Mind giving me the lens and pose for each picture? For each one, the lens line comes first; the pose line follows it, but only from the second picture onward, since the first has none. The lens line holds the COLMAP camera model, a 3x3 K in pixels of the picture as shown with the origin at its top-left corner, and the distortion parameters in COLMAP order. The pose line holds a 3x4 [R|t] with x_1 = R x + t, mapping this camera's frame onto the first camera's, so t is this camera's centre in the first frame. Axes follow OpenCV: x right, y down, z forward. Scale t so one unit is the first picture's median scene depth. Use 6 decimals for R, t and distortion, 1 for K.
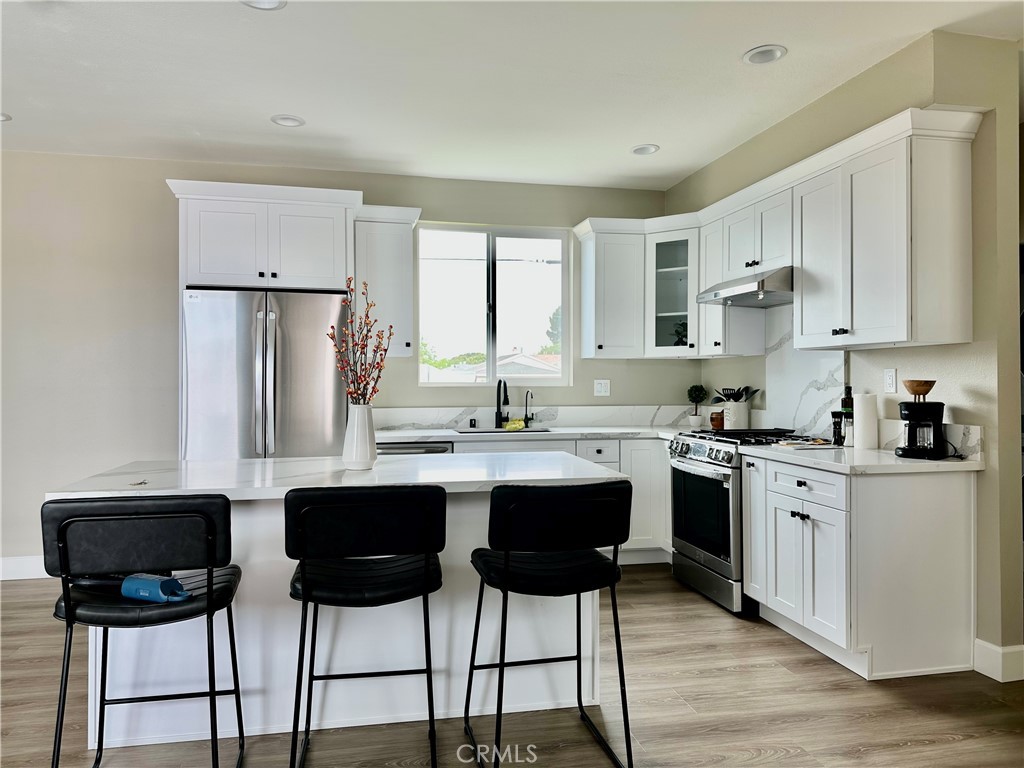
lens RADIAL K [[721.9, 0, 504.6], [0, 721.9, 380.7], [0, 0, 1]] dist [0.068479, -0.081900]
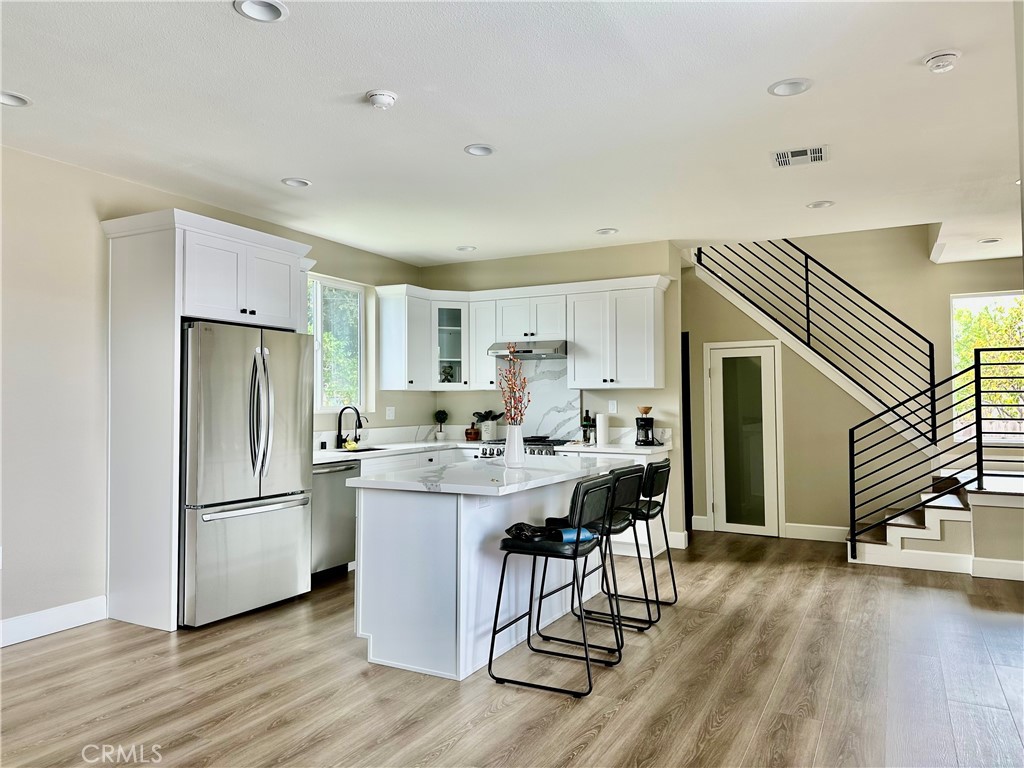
lens RADIAL K [[721.9, 0, 507.1], [0, 721.9, 379.7], [0, 0, 1]] dist [0.068479, -0.081900]
pose [[0.639134, 0.021673, 0.768790, -0.946194], [0.003976, 0.999496, -0.031483, -0.010744], [-0.769085, 0.023179, 0.638726, 0.025484]]
